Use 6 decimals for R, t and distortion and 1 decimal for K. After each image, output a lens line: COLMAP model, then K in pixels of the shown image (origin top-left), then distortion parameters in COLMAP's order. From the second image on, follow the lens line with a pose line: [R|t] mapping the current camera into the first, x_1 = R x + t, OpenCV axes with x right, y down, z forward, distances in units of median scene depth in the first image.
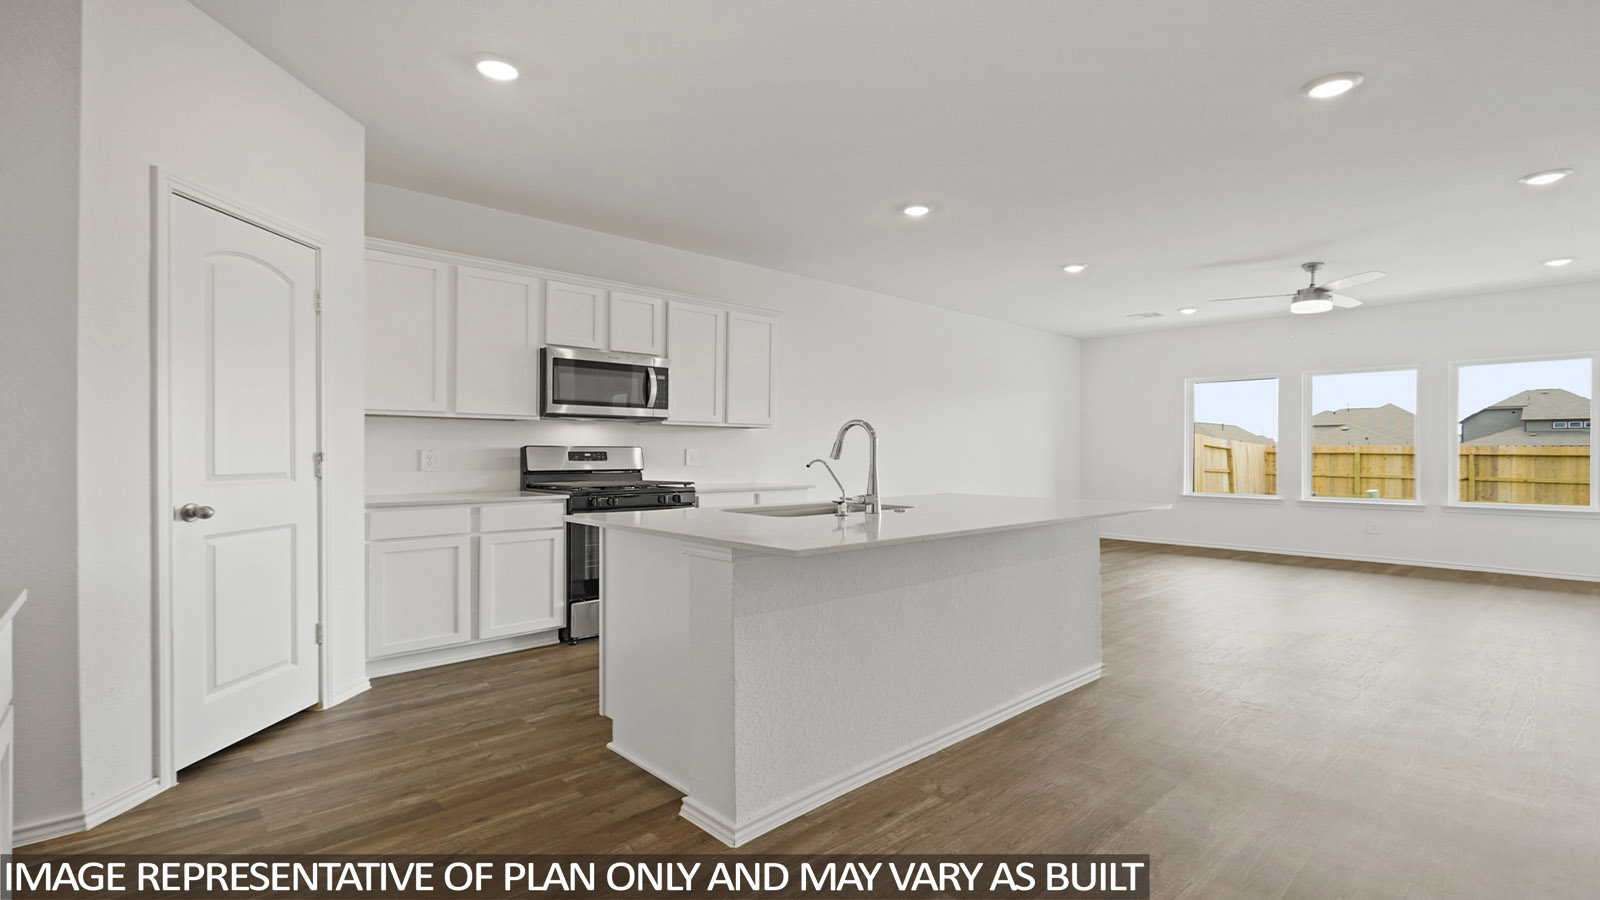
lens RADIAL K [[730.6, 0, 799.9], [0, 730.6, 449.3], [0, 0, 1]] dist [-0.005060, -0.001101]
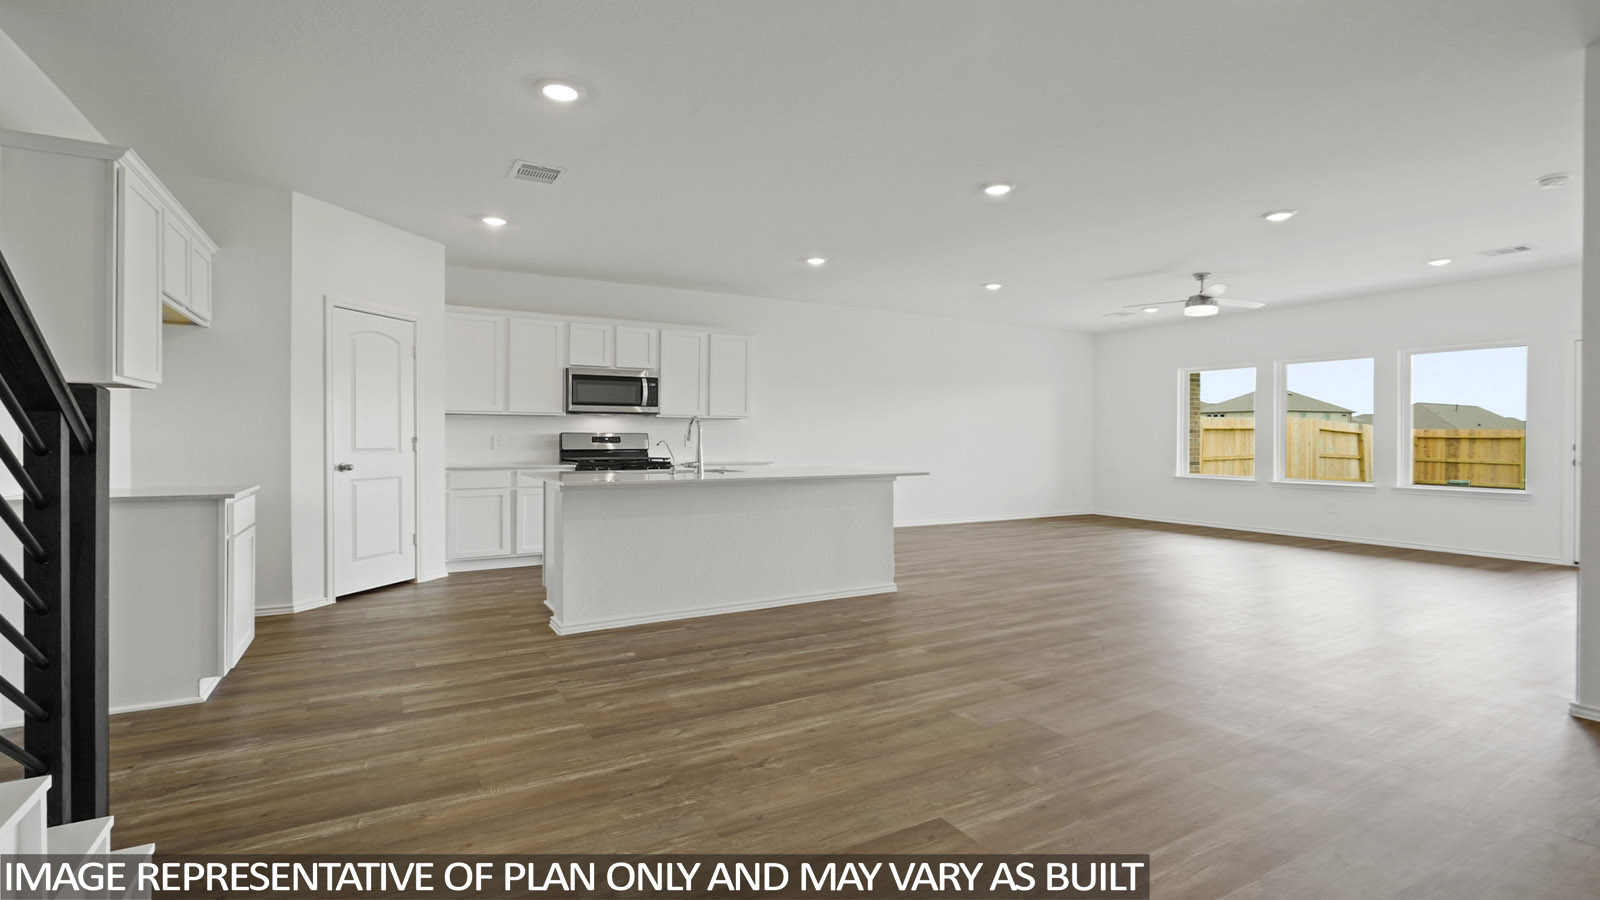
lens RADIAL K [[730.6, 0, 799.0], [0, 730.6, 434.9], [0, 0, 1]] dist [-0.005060, -0.001101]
pose [[0.974568, -0.001019, -0.224089, 0.369805], [0.001139, 0.999999, 0.000404, -0.000085], [0.224089, -0.000649, 0.974569, -0.295933]]
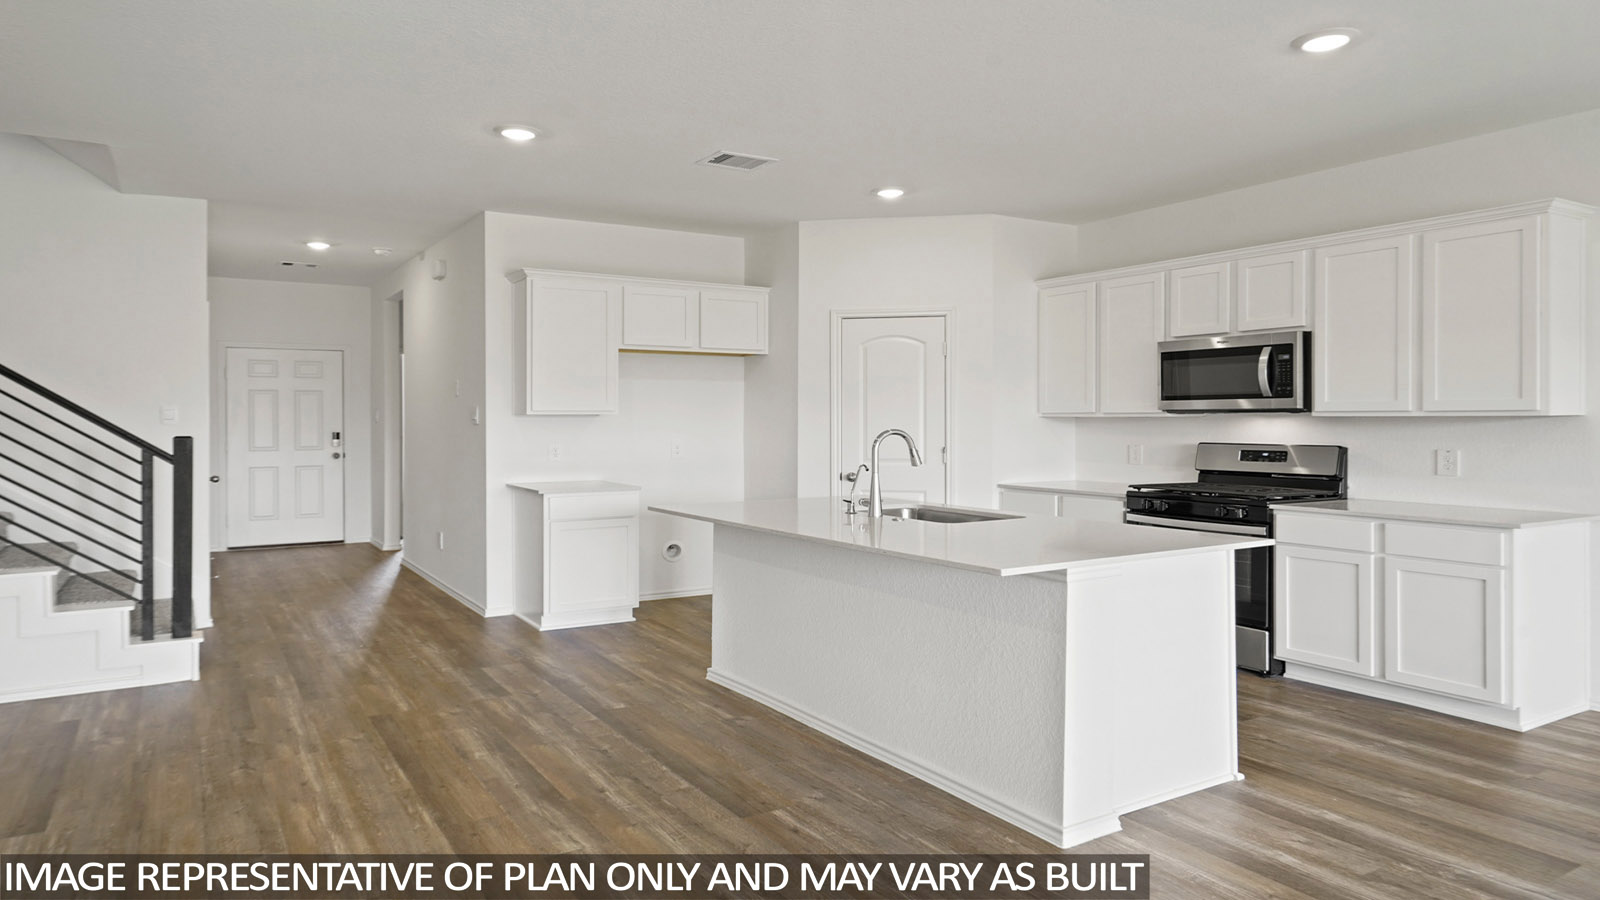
lens RADIAL K [[989.9, 0, 821.6], [0, 989.9, 425.8], [0, 0, 1]] dist [-0.004560, -0.002705]
pose [[-0.164068, 0.001076, -0.986448, 0.834693], [0.003512, 0.999994, 0.000506, -0.025368], [0.986443, -0.003381, -0.164071, 0.625687]]
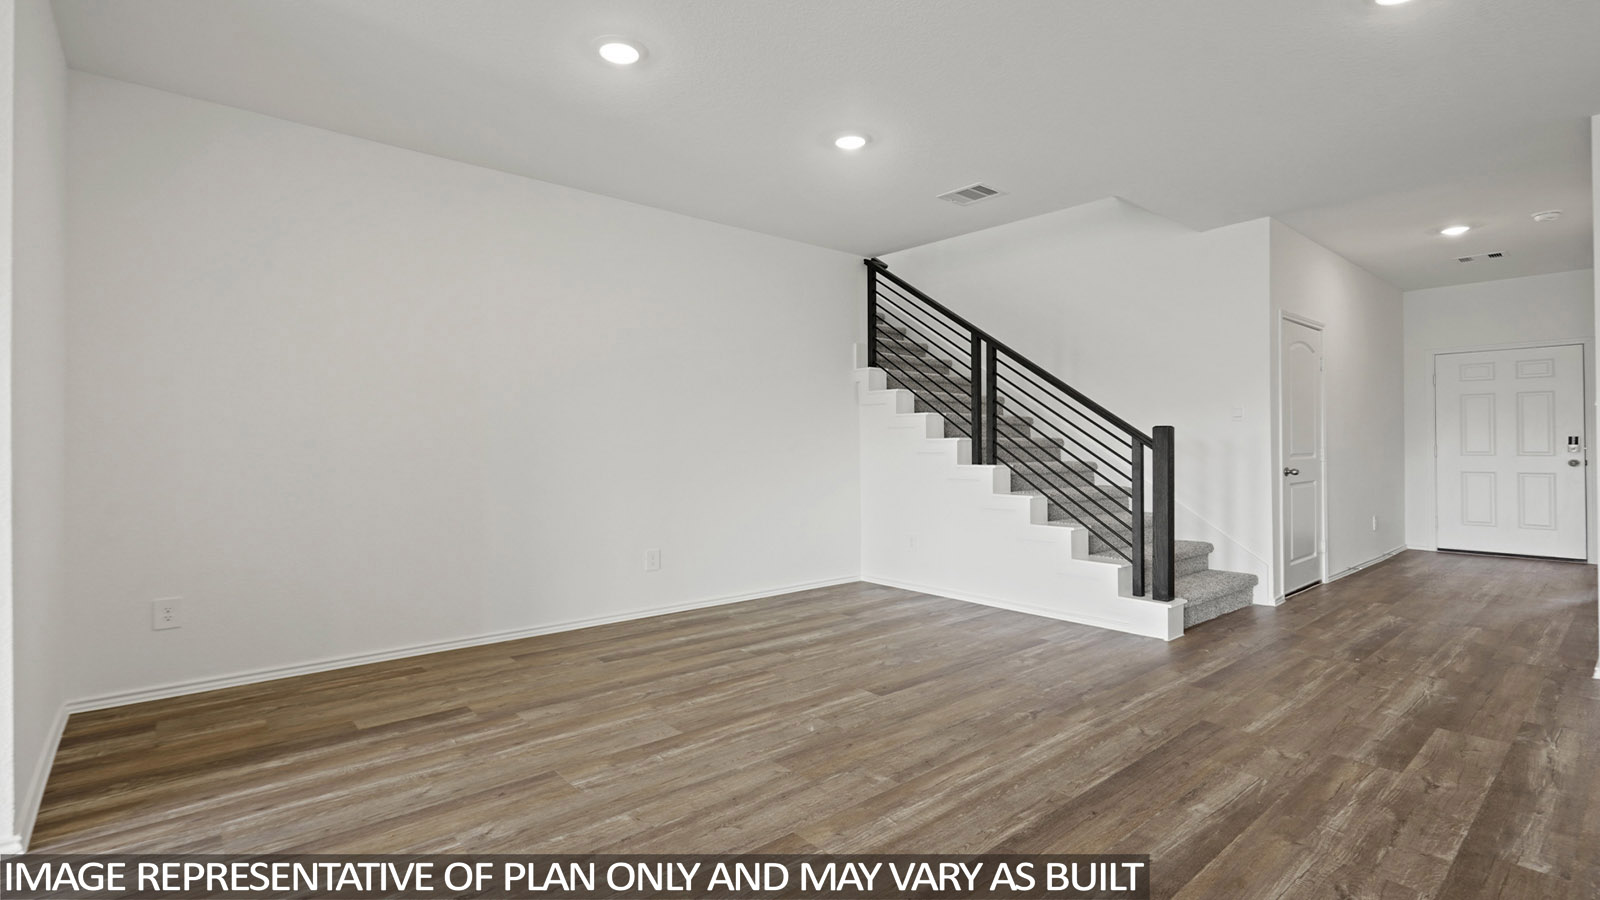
lens RADIAL K [[730.6, 0, 797.9], [0, 730.6, 446.1], [0, 0, 1]] dist [-0.005060, -0.001101]
pose [[-0.999274, 0.000067, 0.038108, 0.400618], [-0.000094, 0.999991, -0.004221, 0.005833], [-0.038108, -0.004222, -0.999265, 0.686182]]
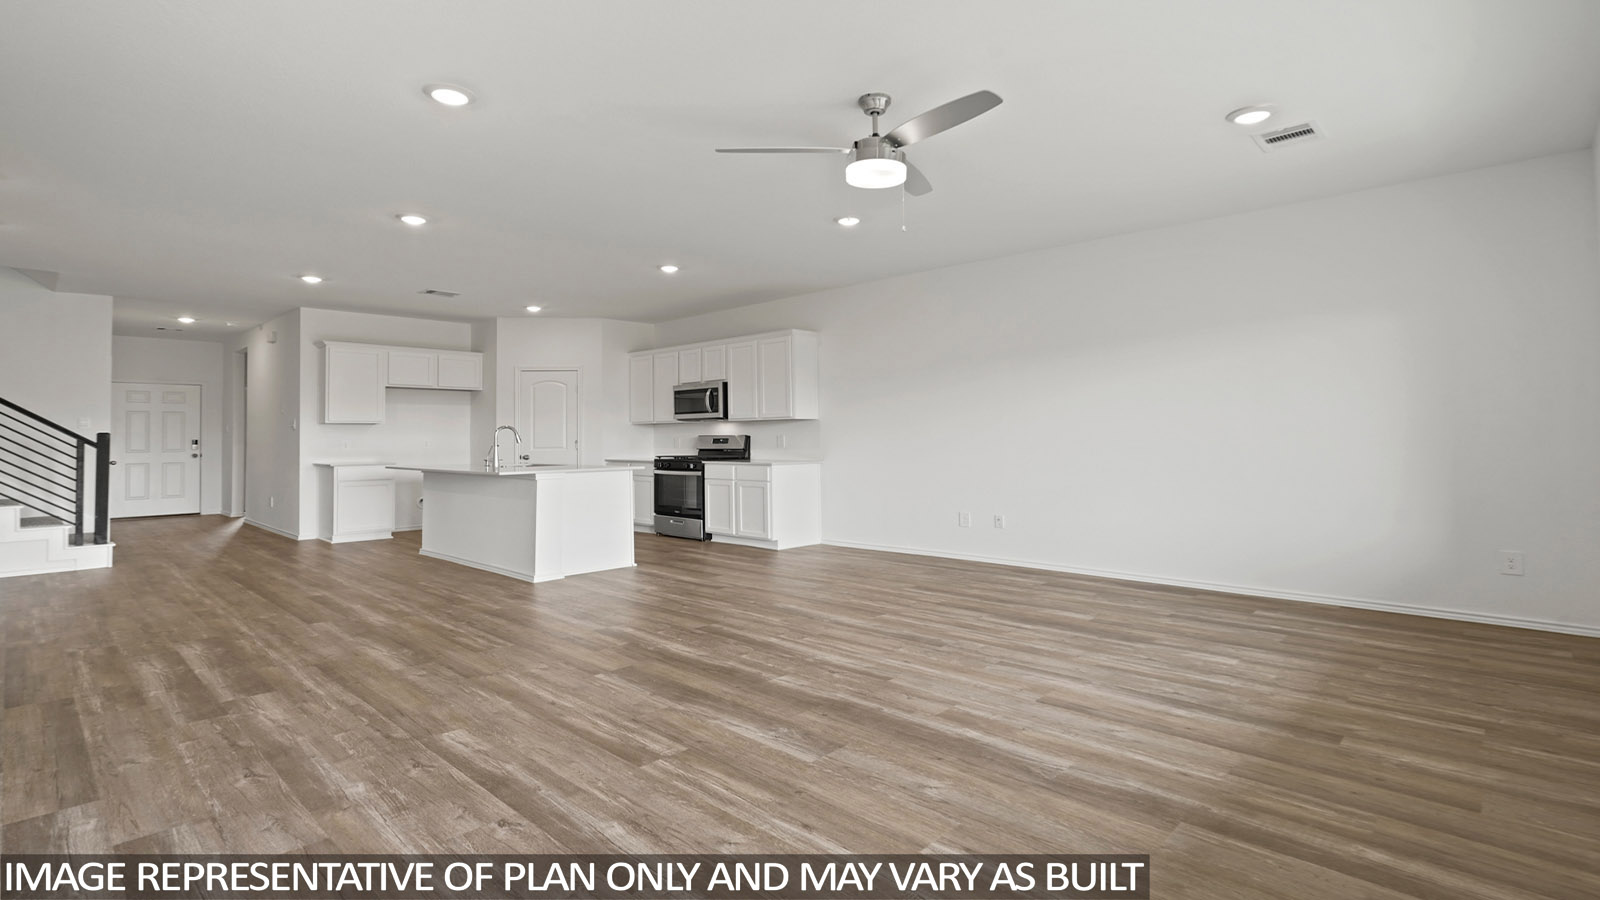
lens RADIAL K [[730.6, 0, 806.0], [0, 730.6, 423.4], [0, 0, 1]] dist [-0.005060, -0.001101]
pose [[0.085110, -0.025955, -0.996033, 1.333159], [0.012452, 0.999610, -0.024984, 0.011277], [0.996294, -0.010276, 0.085400, 0.955644]]
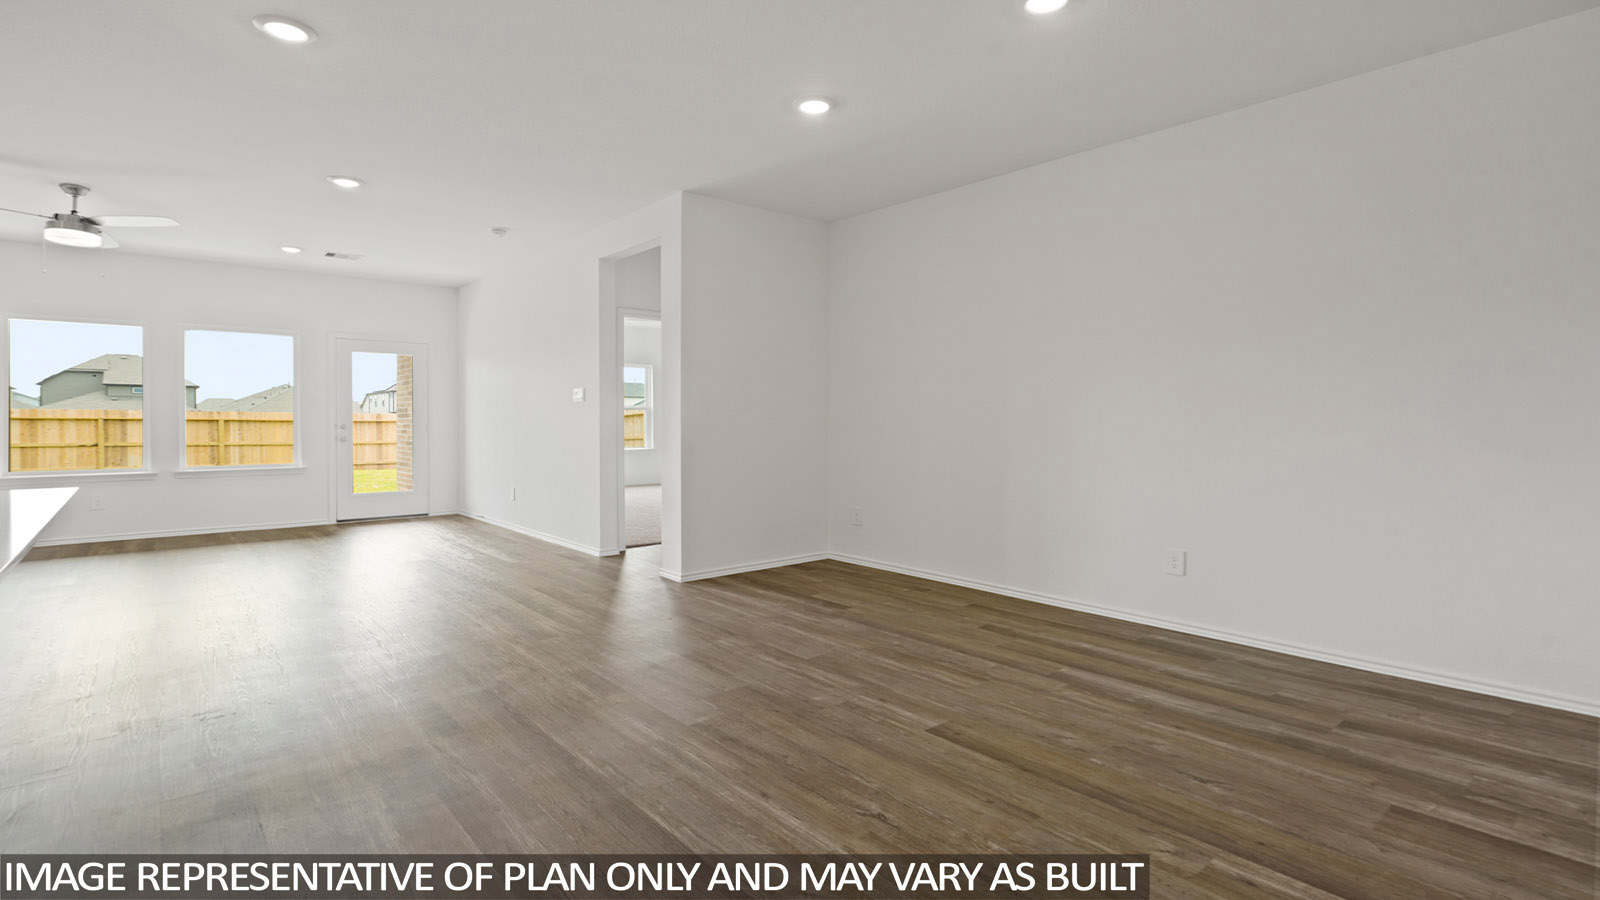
lens RADIAL K [[768.9, 0, 808.0], [0, 768.9, 421.3], [0, 0, 1]] dist [-0.003541, -0.000140]
pose [[0.032432, -0.004477, 0.999464, -0.143481], [-0.005711, 0.999973, 0.004664, 0.000915], [-0.999458, -0.005859, 0.032406, 0.159055]]
